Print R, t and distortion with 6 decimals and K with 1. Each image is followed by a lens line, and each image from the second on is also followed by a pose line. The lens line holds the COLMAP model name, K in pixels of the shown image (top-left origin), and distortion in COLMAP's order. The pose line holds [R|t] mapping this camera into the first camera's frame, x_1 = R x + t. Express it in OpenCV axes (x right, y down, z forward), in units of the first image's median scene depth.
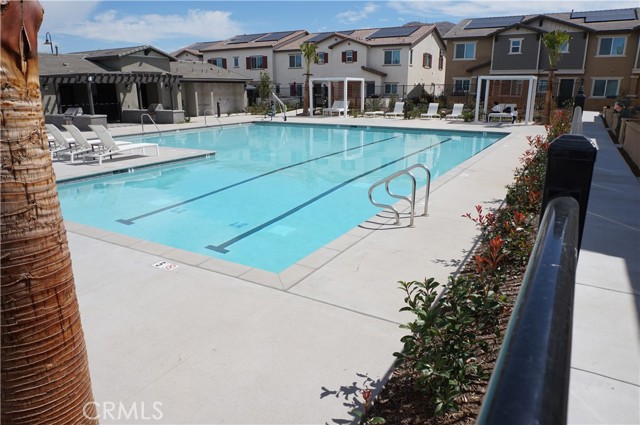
lens RADIAL K [[434.0, 0, 319.4], [0, 434.0, 211.0], [0, 0, 1]] dist [-0.059241, 0.047451]
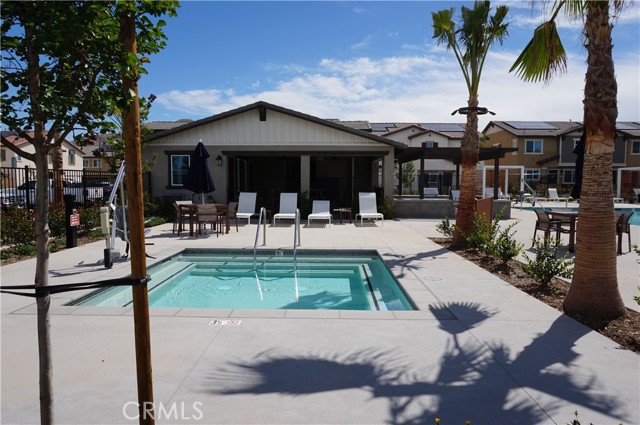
lens RADIAL K [[434.0, 0, 313.5], [0, 434.0, 211.7], [0, 0, 1]] dist [-0.059241, 0.047451]
pose [[0.876284, -0.030118, 0.480852, -0.841178], [0.127041, 0.977167, -0.170310, -0.083785], [-0.464743, 0.210328, 0.860102, 0.340513]]
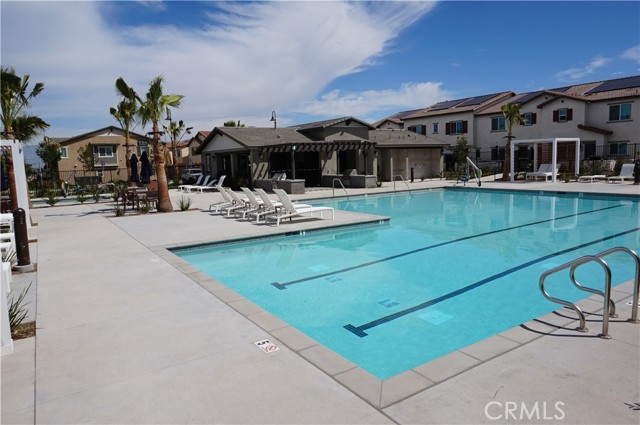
lens RADIAL K [[434.0, 0, 320.0], [0, 434.0, 208.3], [0, 0, 1]] dist [-0.059241, 0.047451]
pose [[0.895278, 0.023733, -0.444875, 0.022639], [-0.091356, 0.987139, -0.131186, -0.007964], [0.436040, 0.158090, 0.885933, 0.035286]]
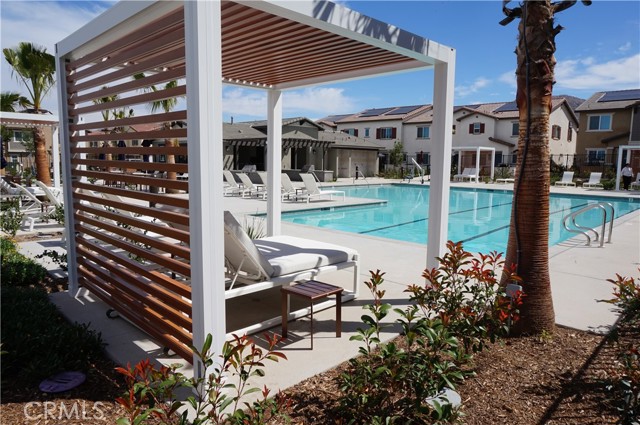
lens RADIAL K [[434.0, 0, 317.1], [0, 434.0, 214.4], [0, 0, 1]] dist [-0.059241, 0.047451]
pose [[0.970499, 0.048968, -0.236079, -0.064161], [-0.083645, 0.986727, -0.139190, 0.038009], [0.226130, 0.154831, 0.961713, -0.089690]]
